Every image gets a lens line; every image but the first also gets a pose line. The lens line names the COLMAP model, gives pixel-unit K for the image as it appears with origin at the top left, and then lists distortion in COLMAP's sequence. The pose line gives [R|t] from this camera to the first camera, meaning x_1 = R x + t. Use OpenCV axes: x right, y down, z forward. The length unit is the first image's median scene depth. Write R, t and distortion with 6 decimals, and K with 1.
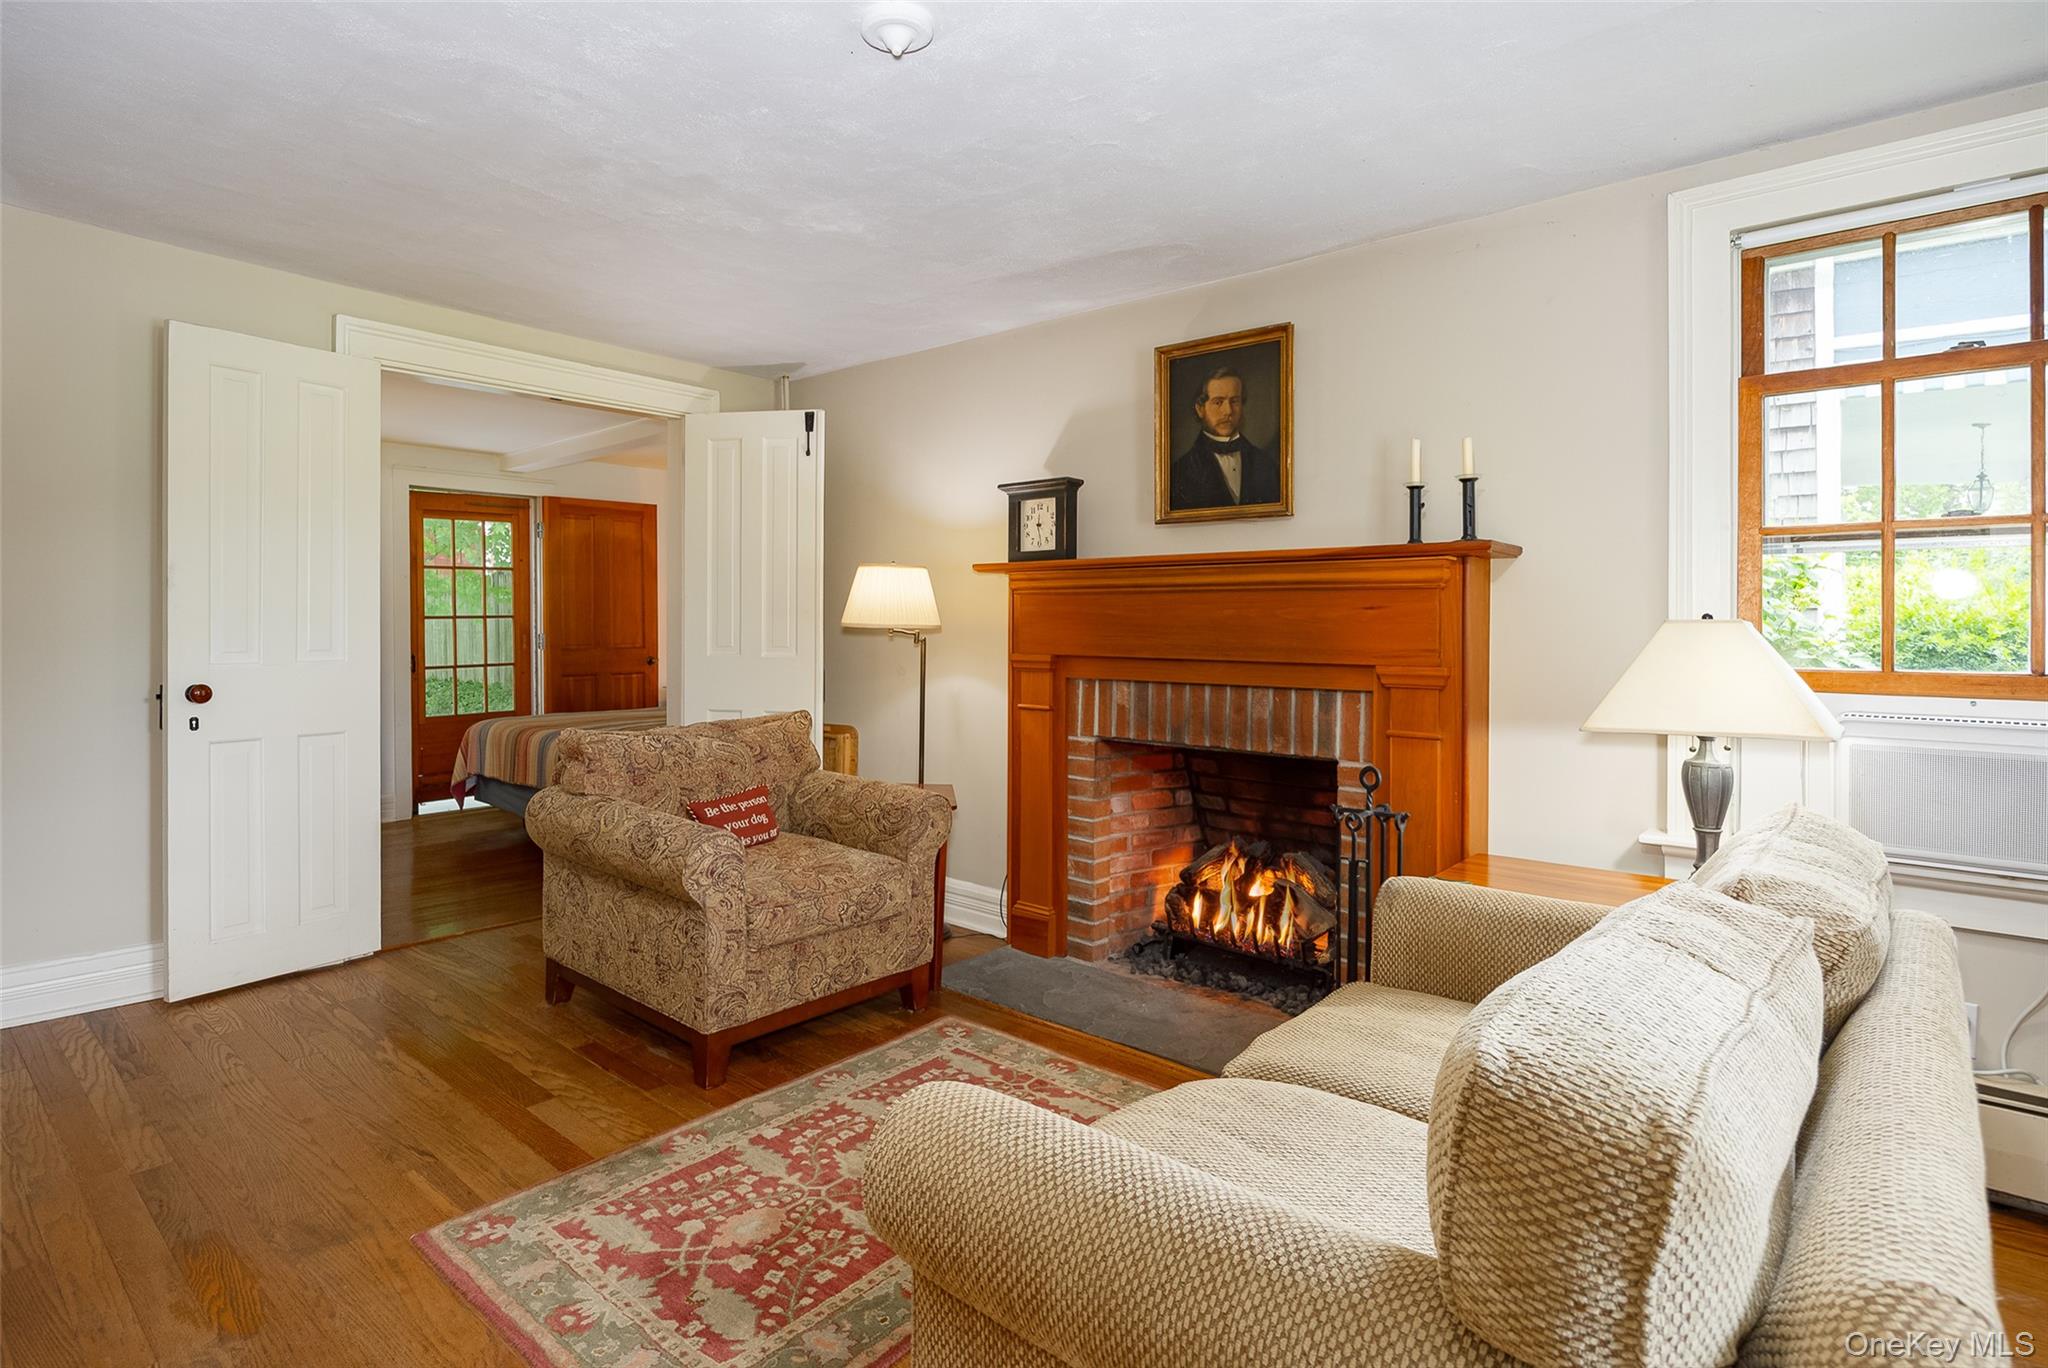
lens RADIAL K [[1071.6, 0, 1019.0], [0, 1071.6, 628.7], [0, 0, 1]] dist [-0.006447, -0.000379]
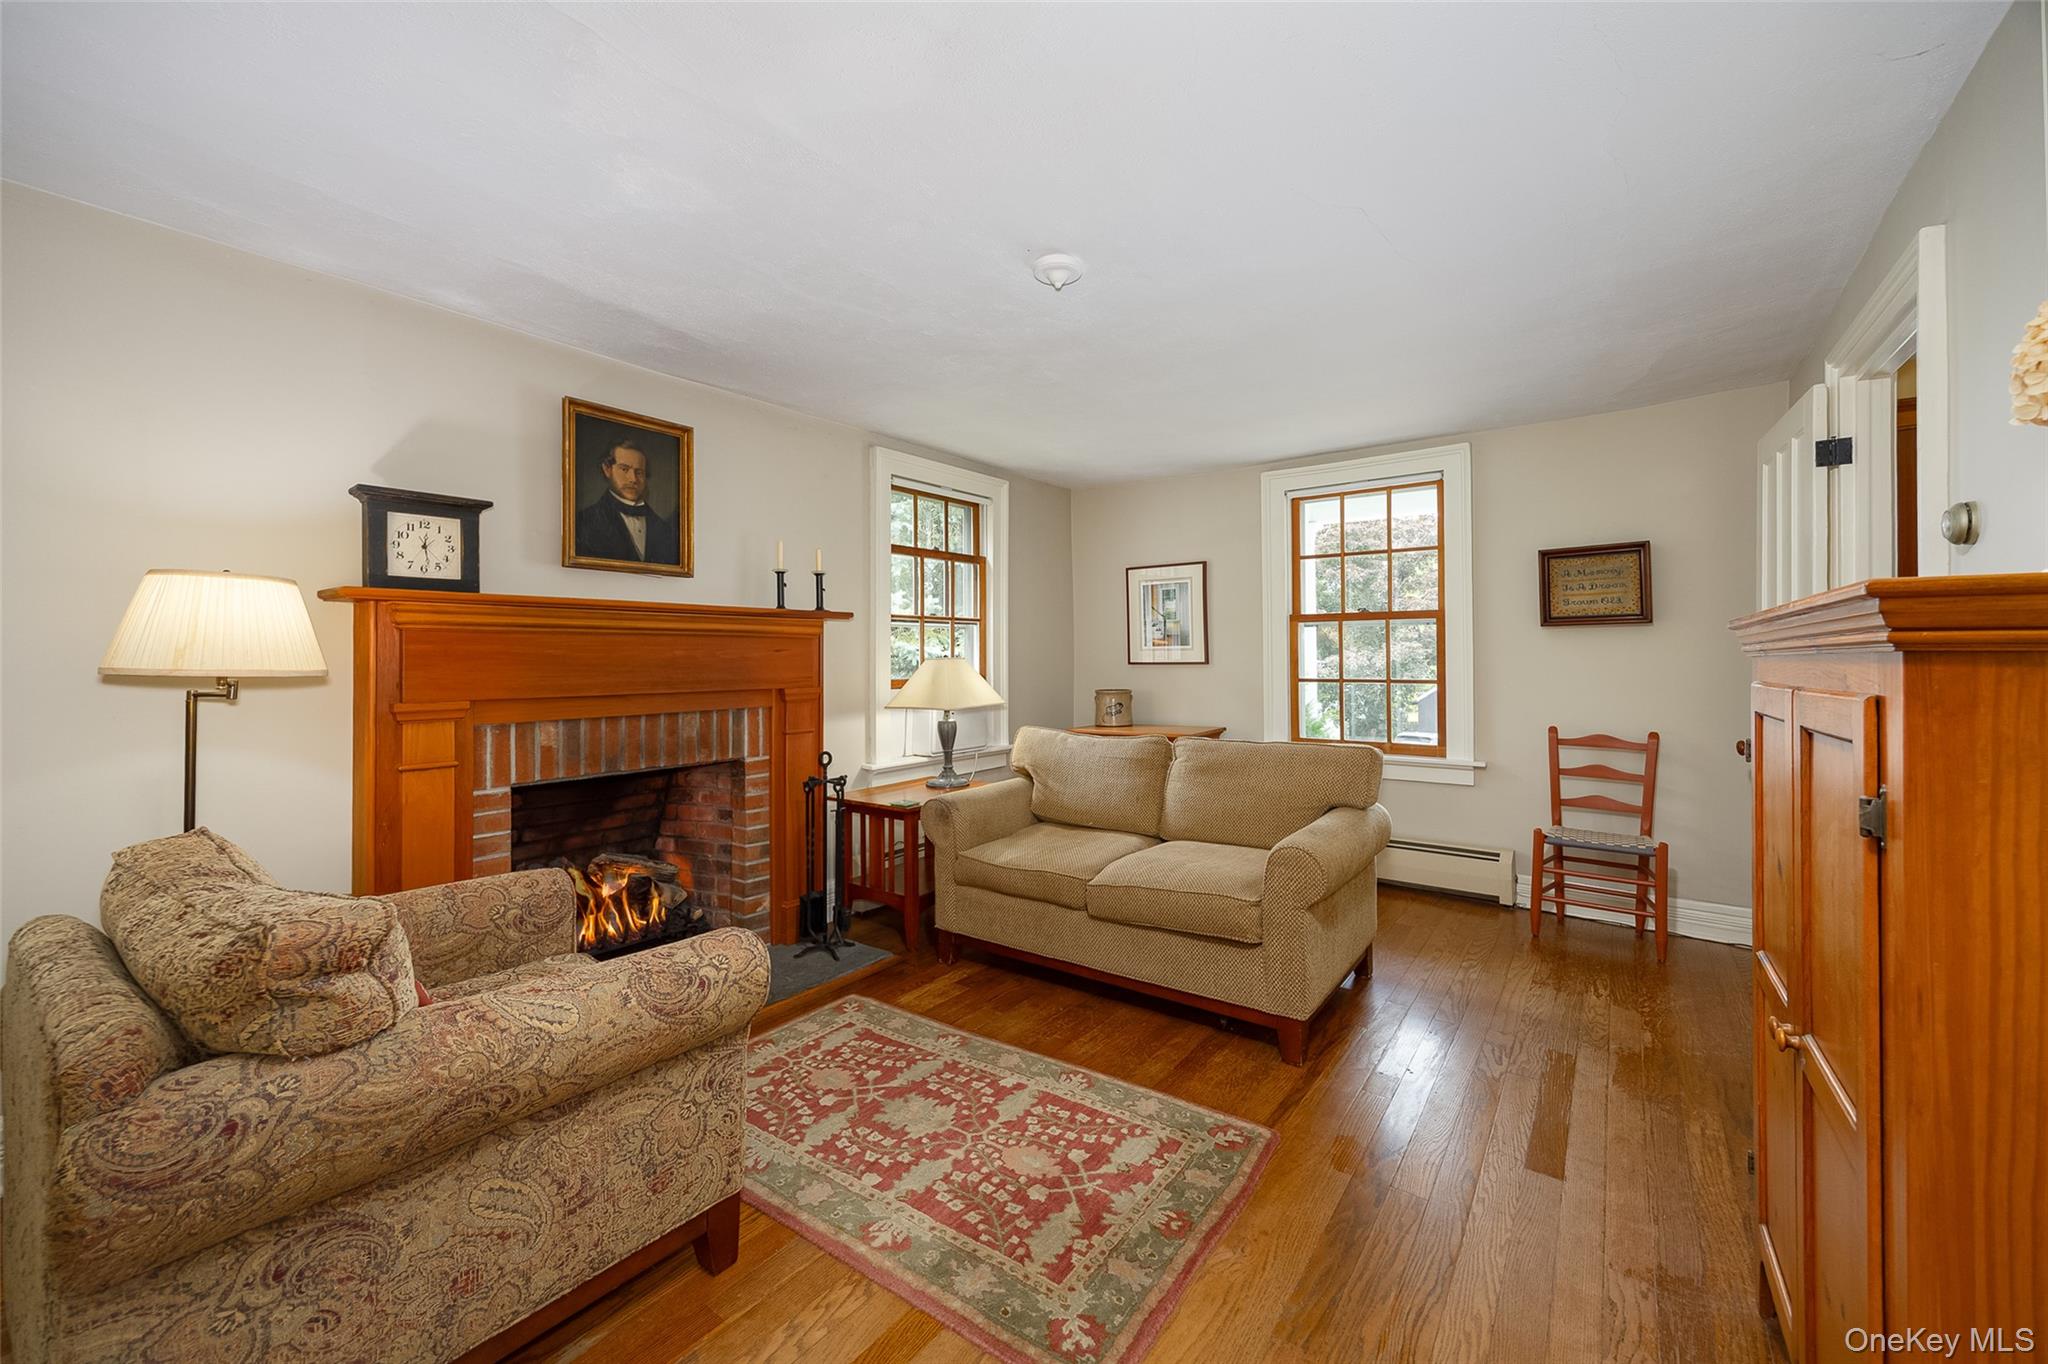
lens RADIAL K [[792.3, 0, 1019.6], [0, 792.3, 650.3], [0, 0, 1]] dist [-0.002119, -0.000364]
pose [[-0.078145, 0.002738, 0.996938, -0.721747], [0.006615, 0.999976, -0.002228, -0.013519], [-0.996920, 0.006421, -0.078161, 0.676487]]
